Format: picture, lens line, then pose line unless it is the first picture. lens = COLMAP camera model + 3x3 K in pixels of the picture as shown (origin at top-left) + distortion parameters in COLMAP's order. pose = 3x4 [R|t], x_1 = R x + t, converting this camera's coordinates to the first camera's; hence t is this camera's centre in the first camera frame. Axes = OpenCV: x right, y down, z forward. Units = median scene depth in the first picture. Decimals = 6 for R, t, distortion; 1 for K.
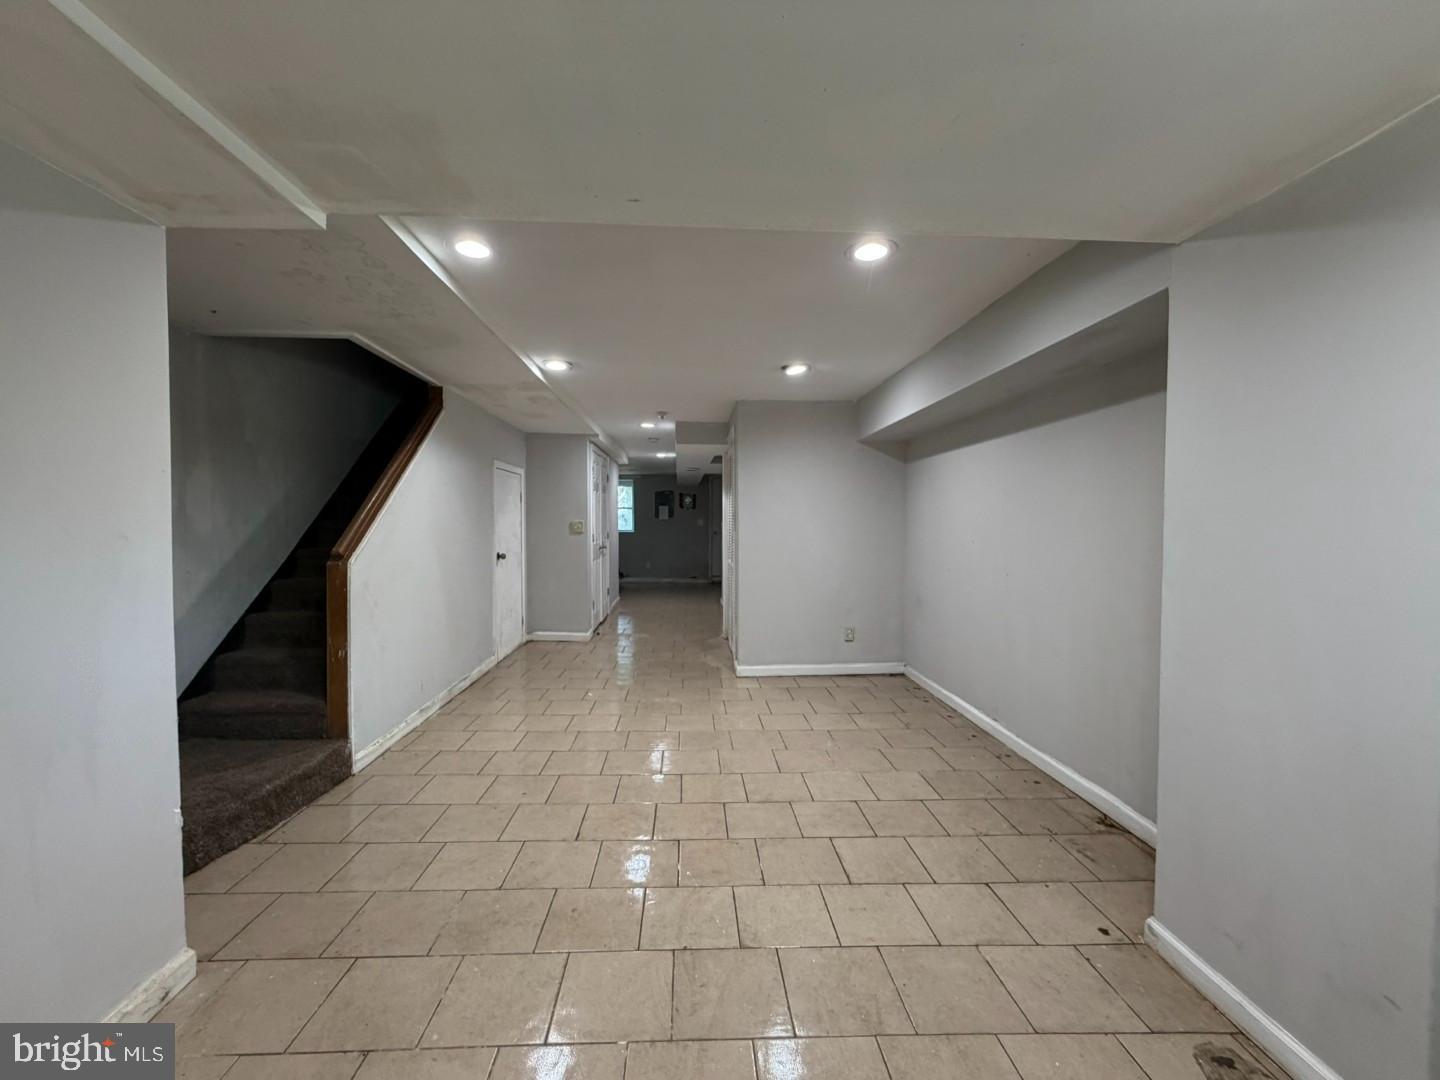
lens RADIAL K [[574.7, 0, 715.2], [0, 574.7, 541.0], [0, 0, 1]] dist [0.001135, -0.000530]
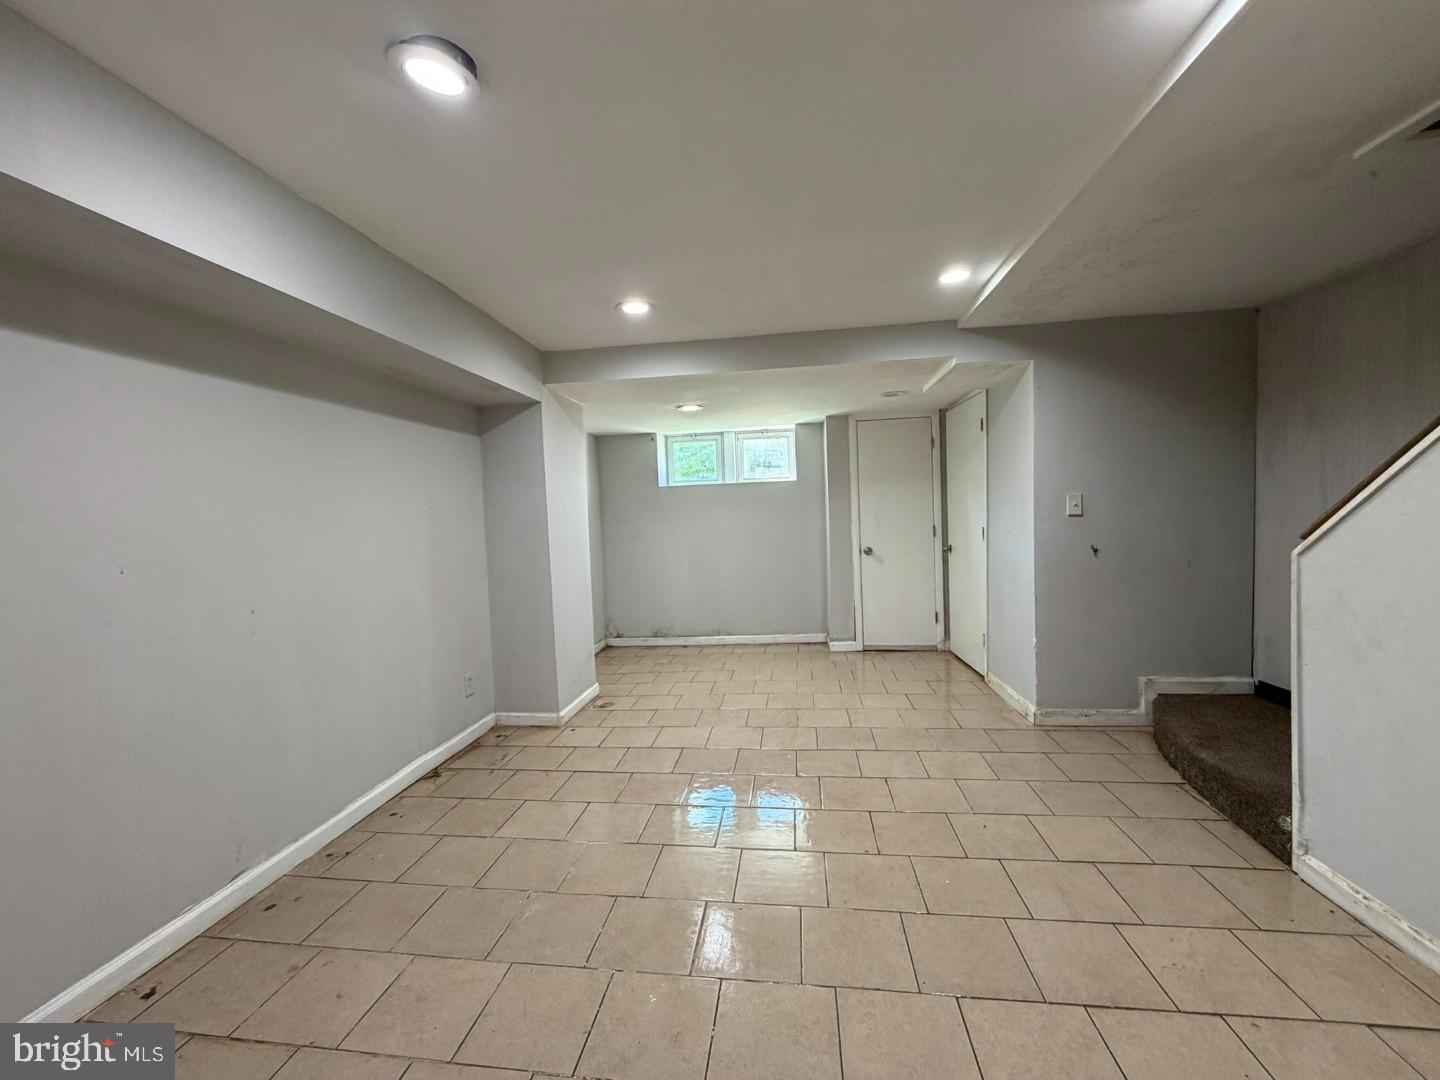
lens RADIAL K [[574.7, 0, 716.8], [0, 574.7, 538.7], [0, 0, 1]] dist [0.001135, -0.000530]
pose [[-0.981717, 0.025038, 0.188691, -0.122897], [0.039701, 0.996443, 0.074332, -0.057658], [-0.186158, 0.080464, -0.979219, 1.939489]]
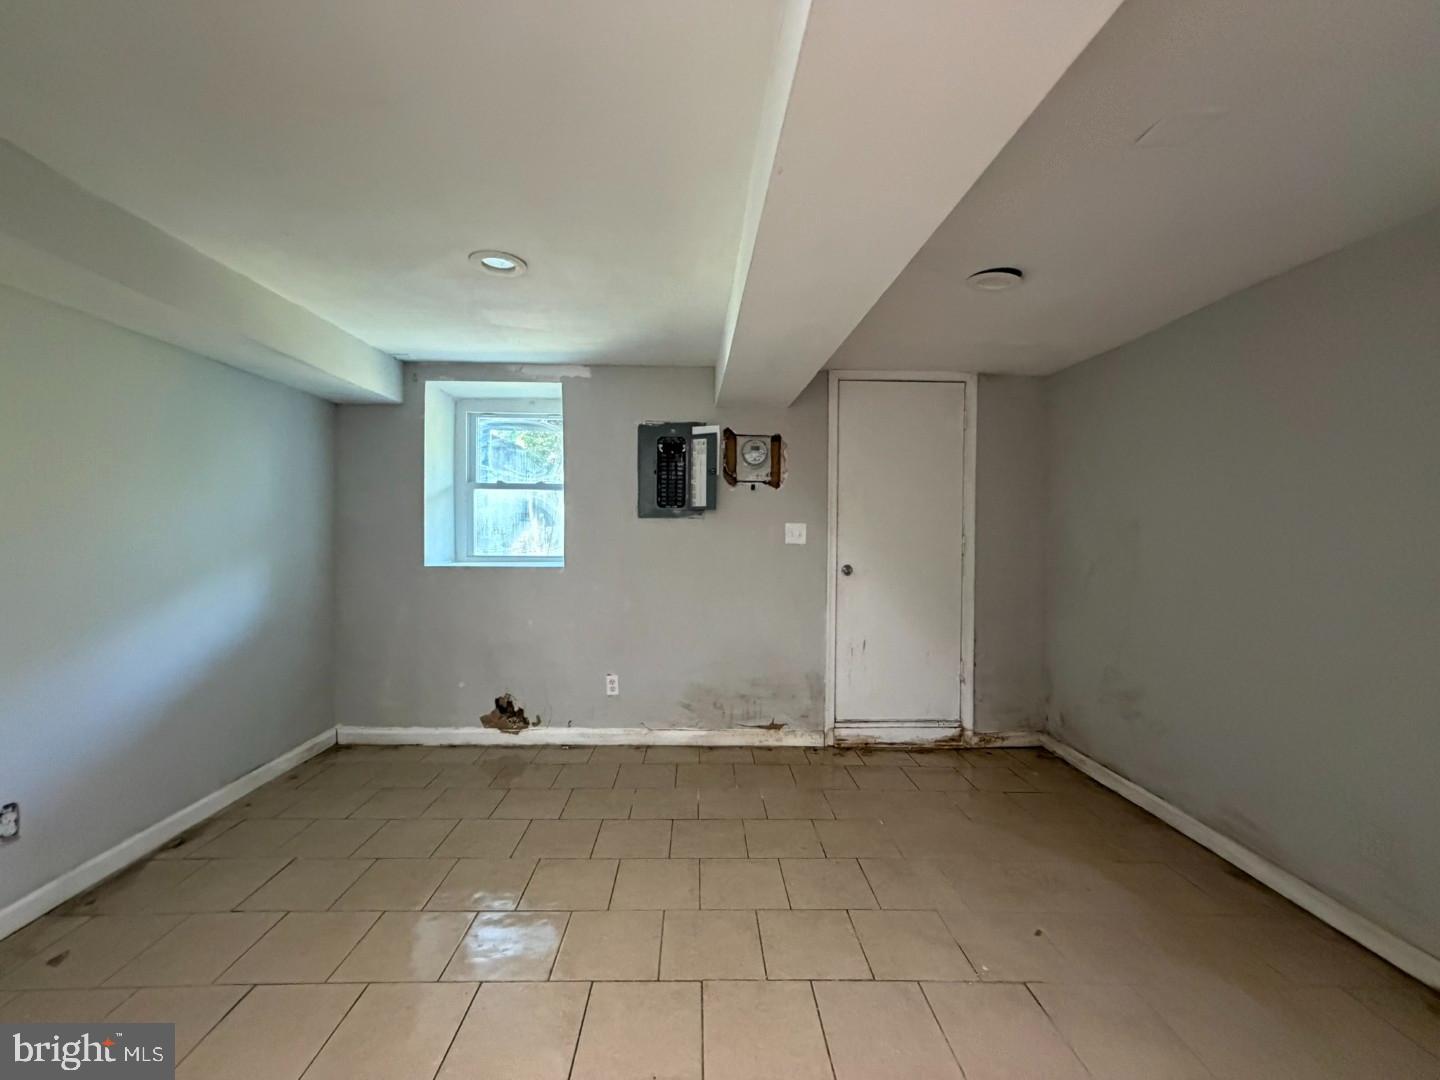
lens RADIAL K [[574.7, 0, 720.4], [0, 574.7, 541.5], [0, 0, 1]] dist [0.001135, -0.000530]
pose [[0.999405, 0.004796, -0.034151, -0.005247], [-0.005448, 0.999804, -0.019027, -0.002241], [0.034053, 0.019202, 0.999236, 0.069217]]
